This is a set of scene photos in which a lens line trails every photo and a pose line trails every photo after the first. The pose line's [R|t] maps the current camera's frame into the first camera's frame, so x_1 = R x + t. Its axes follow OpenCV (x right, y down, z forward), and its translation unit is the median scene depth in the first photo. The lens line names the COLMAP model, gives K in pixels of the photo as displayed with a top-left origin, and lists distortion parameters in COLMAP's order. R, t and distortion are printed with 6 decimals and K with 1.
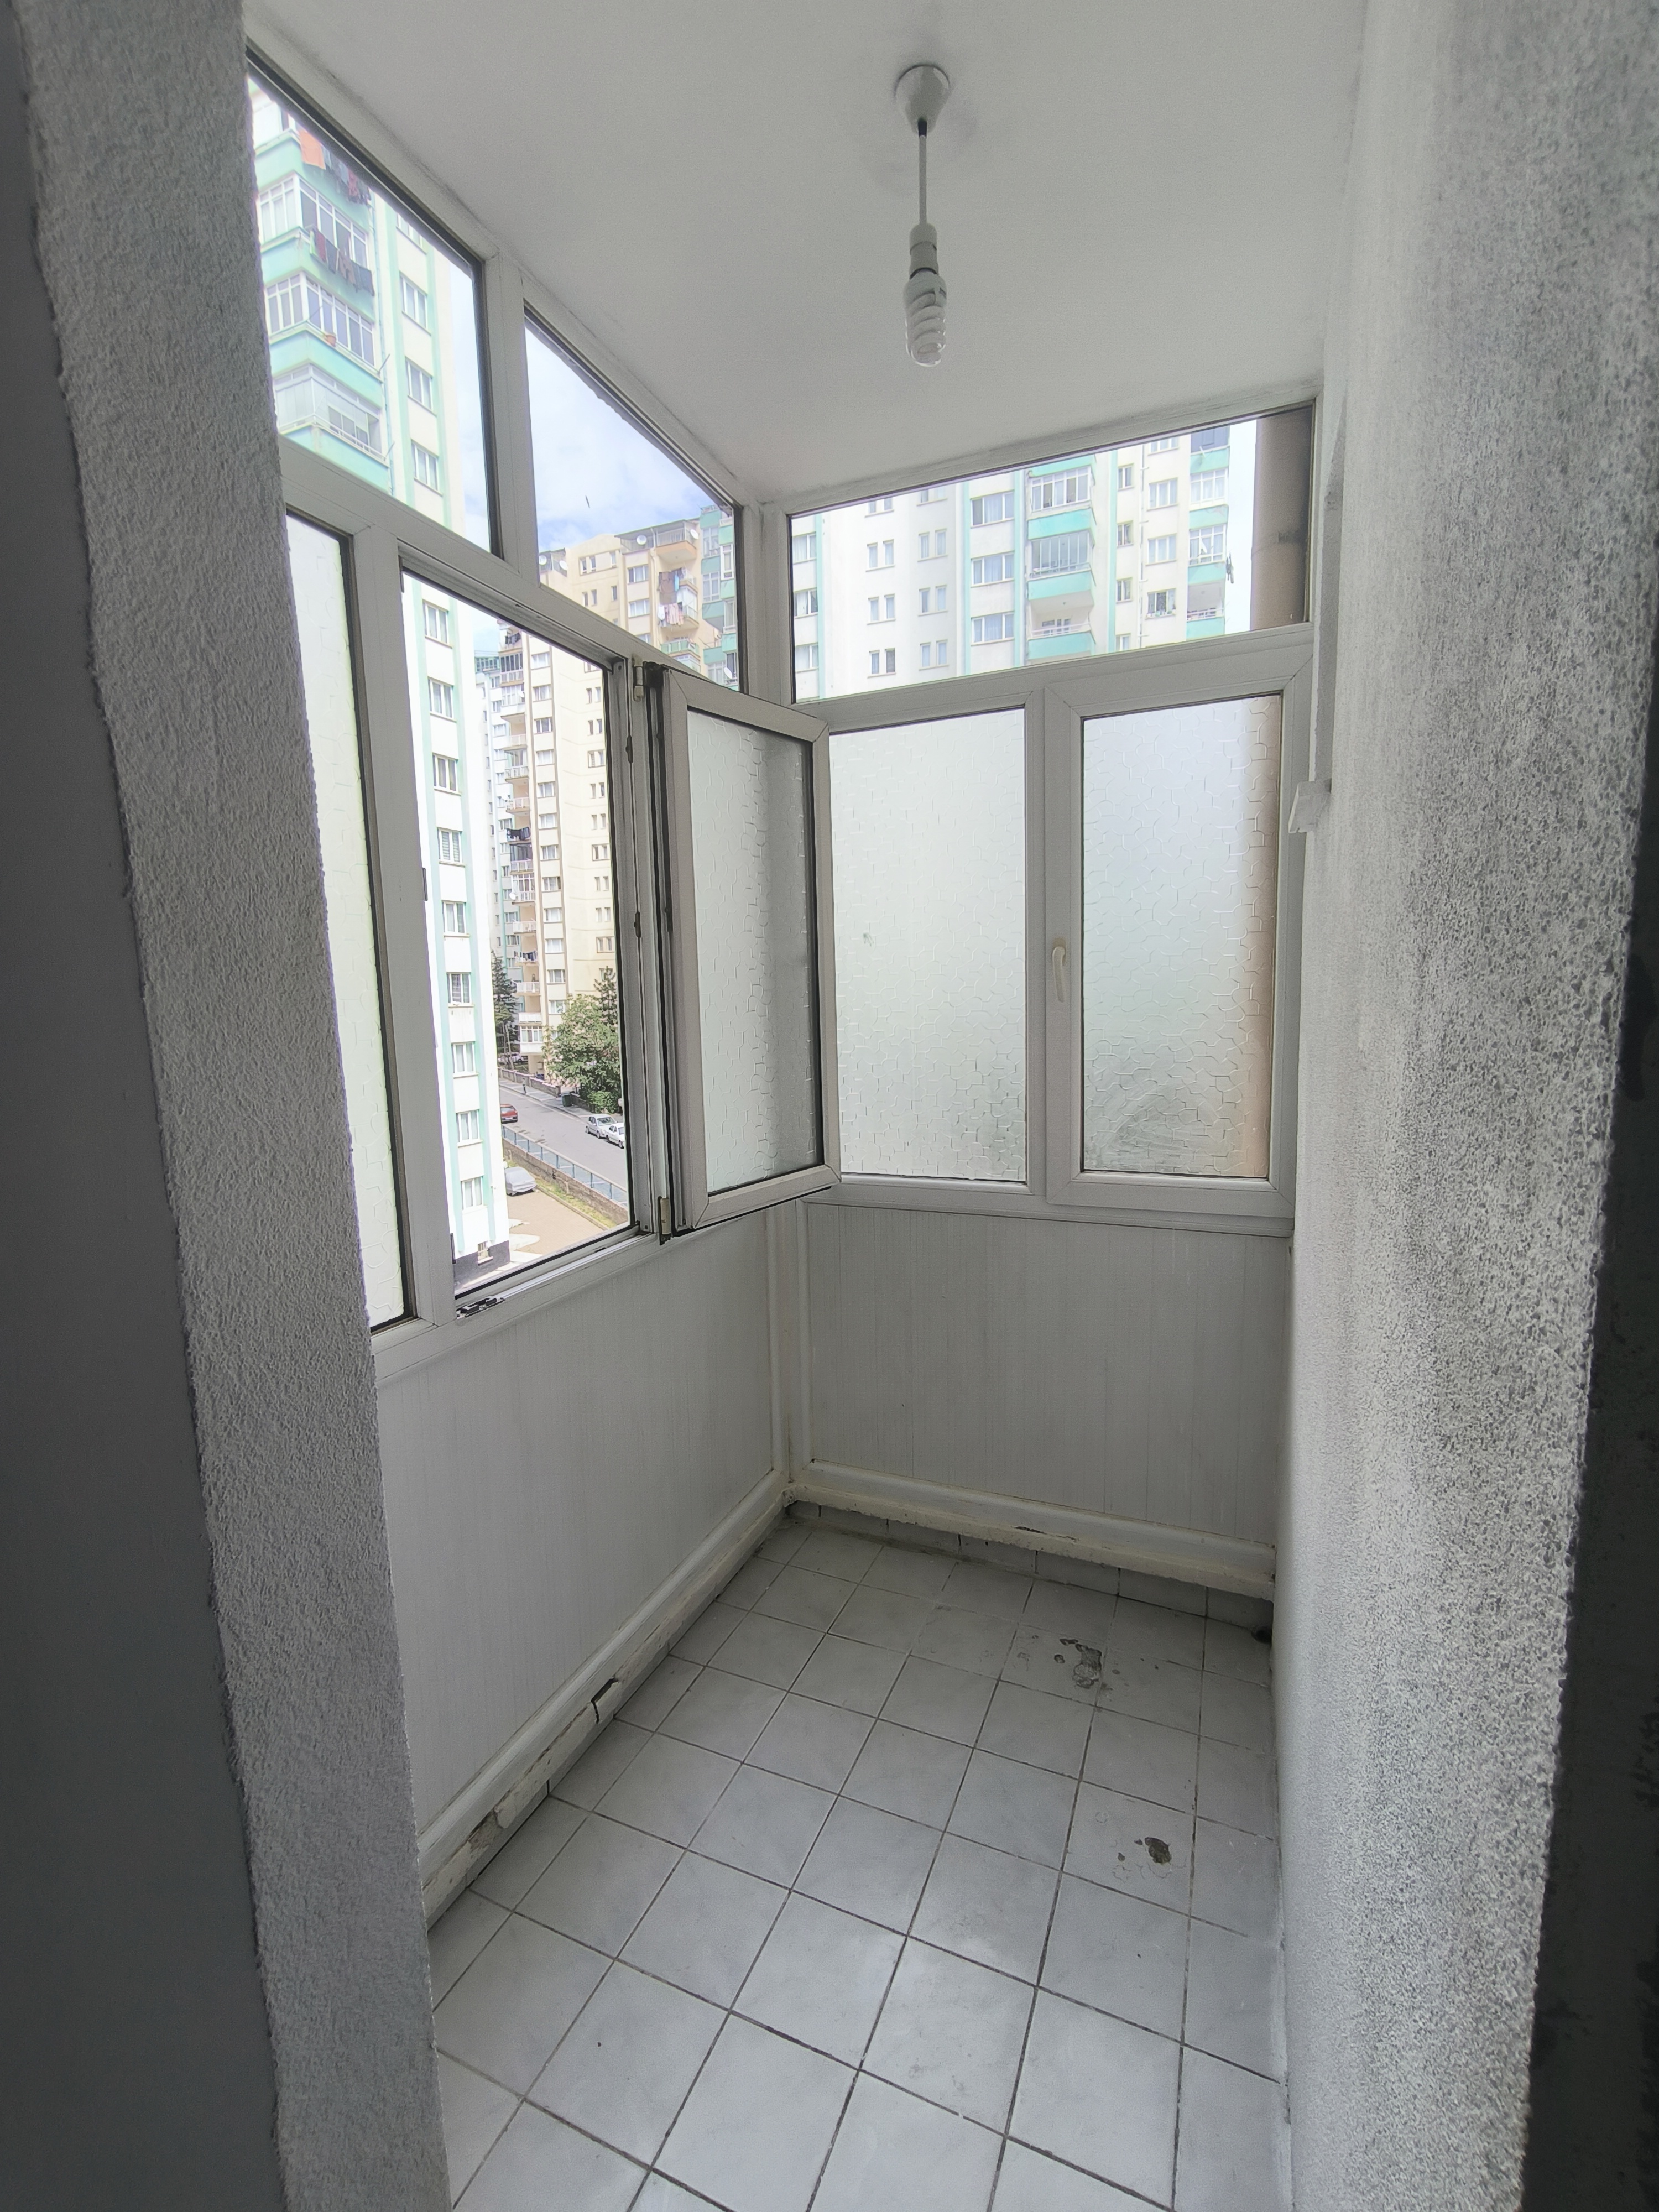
lens RADIAL K [[945.9, 0, 837.5], [0, 945.9, 1106.3], [0, 0, 1]] dist [-0.009249, 0.006775]
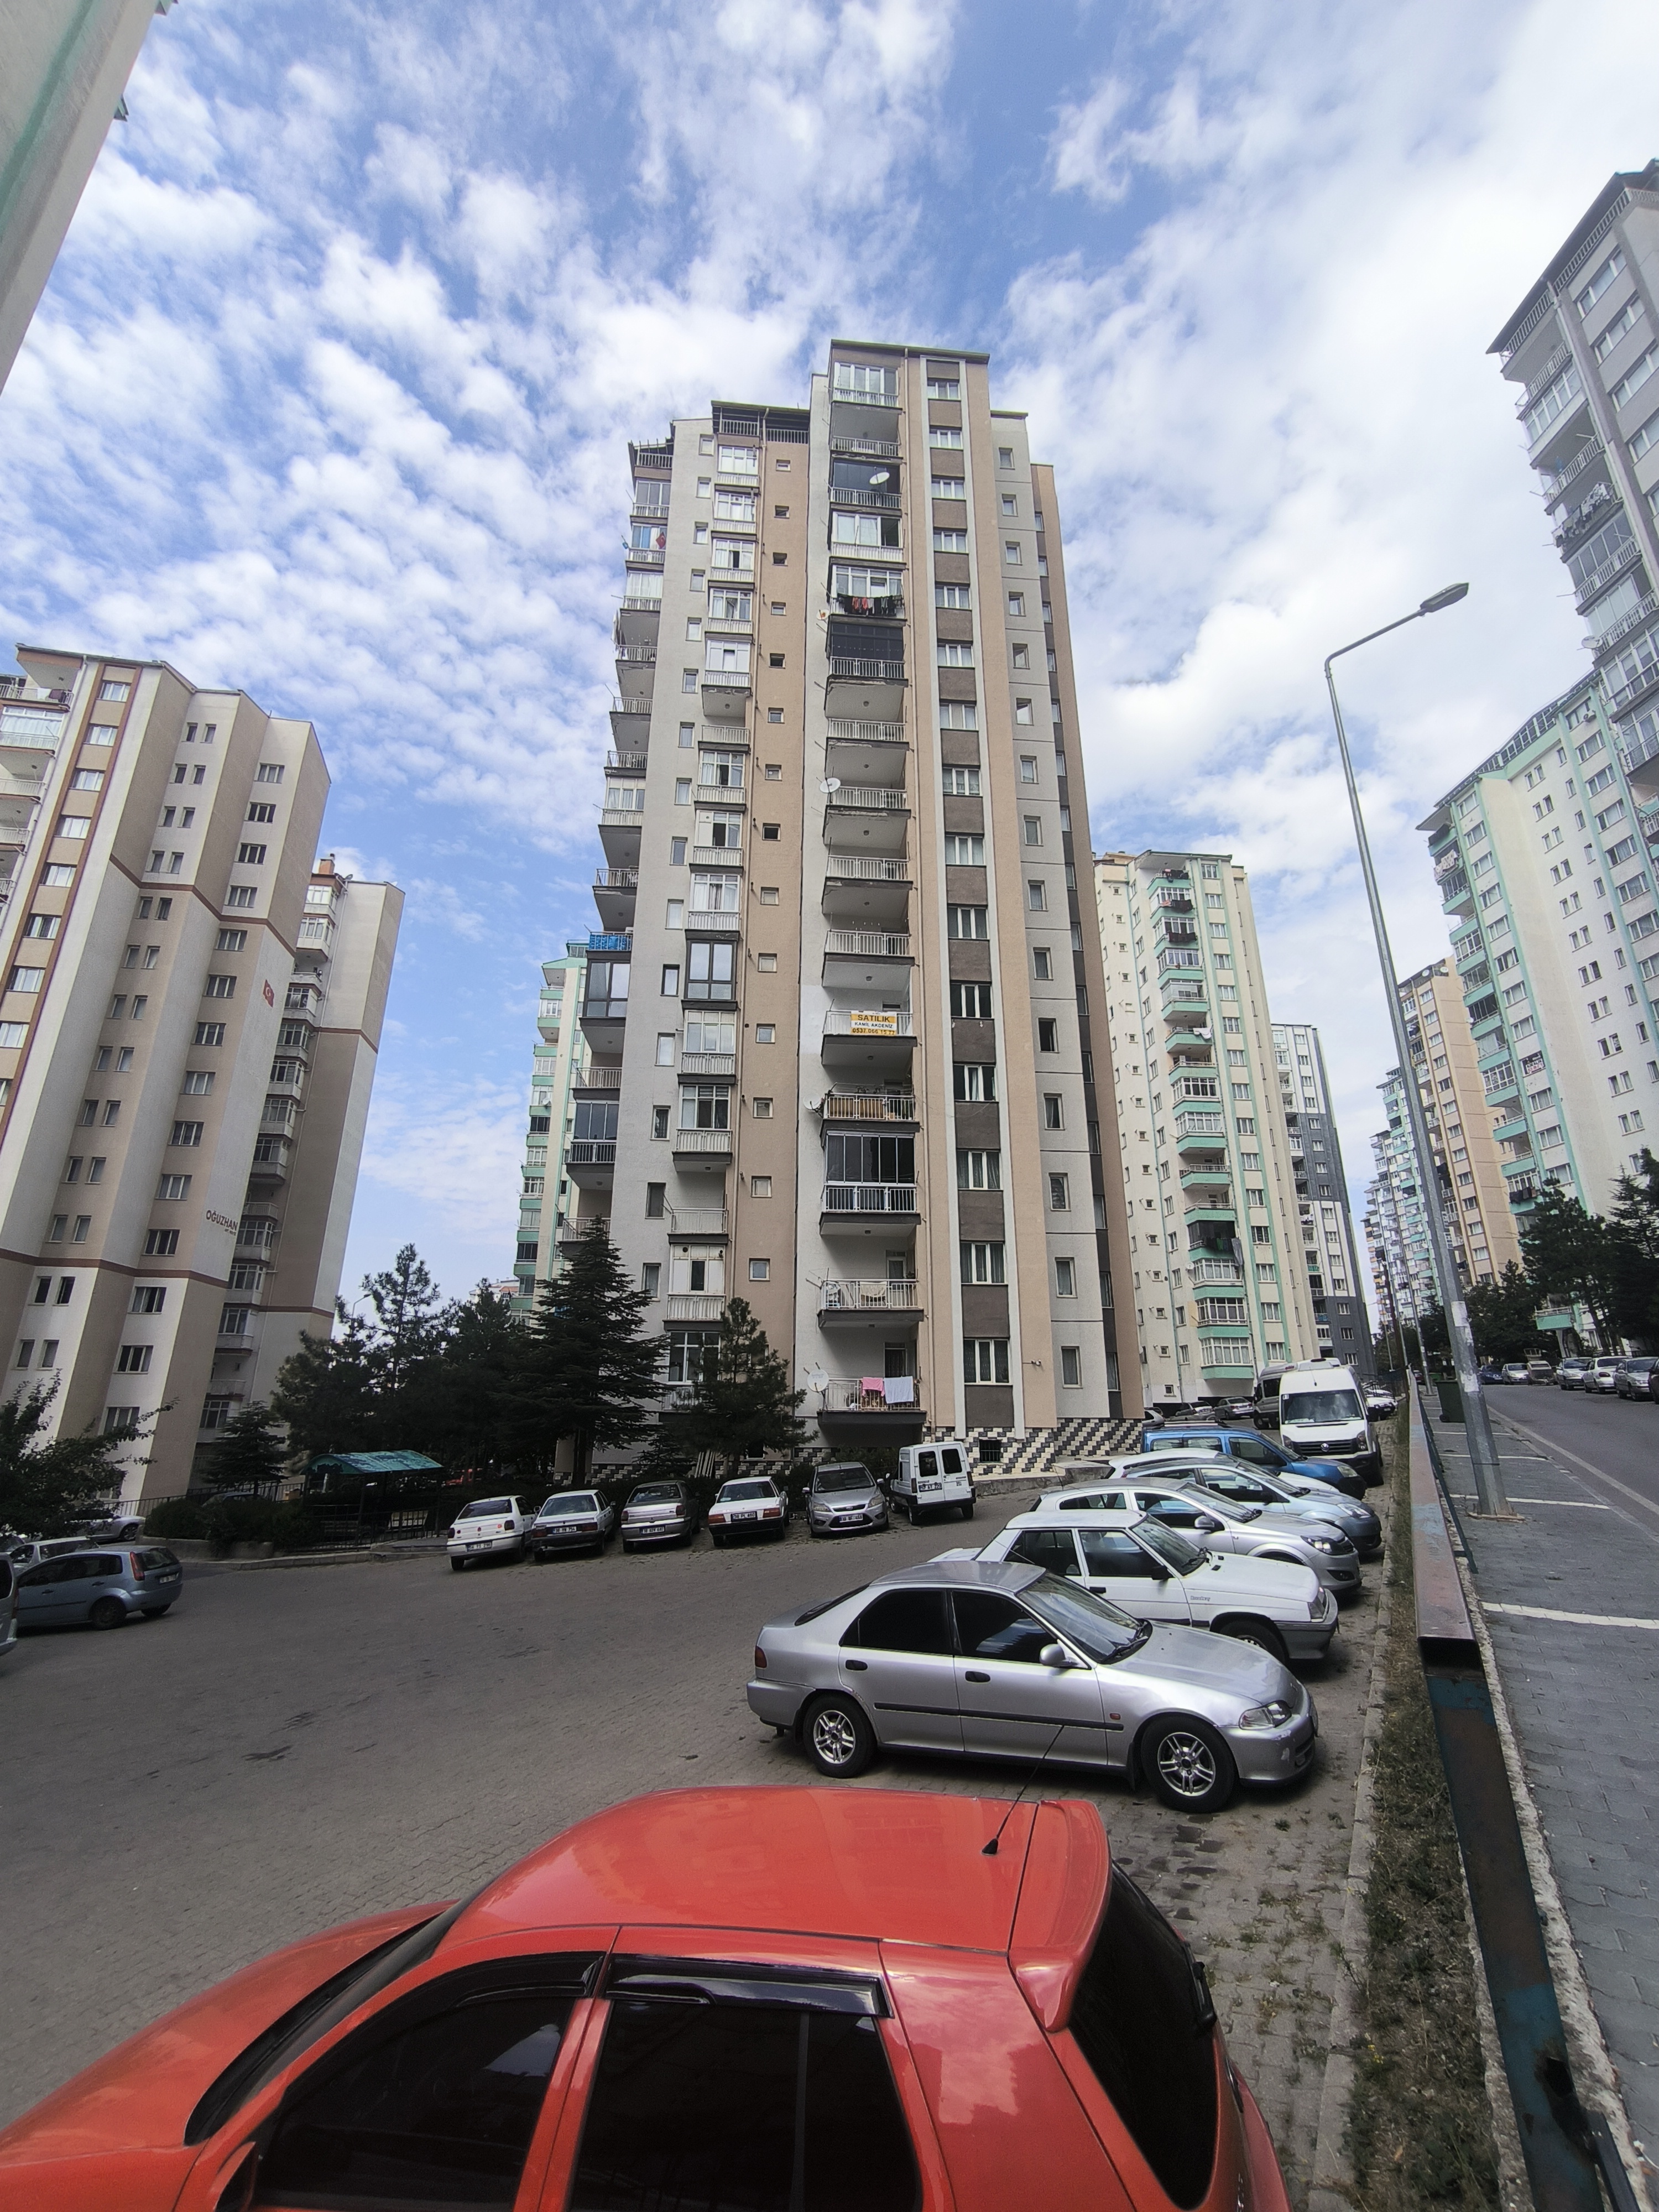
lens RADIAL K [[945.9, 0, 837.5], [0, 945.9, 1106.3], [0, 0, 1]] dist [-0.009249, 0.006775]
pose [[0.477358, -0.256952, -0.840301, 0.633929], [-0.118631, 0.928690, -0.351372, 0.300818], [0.870664, 0.267416, 0.412835, -0.421745]]
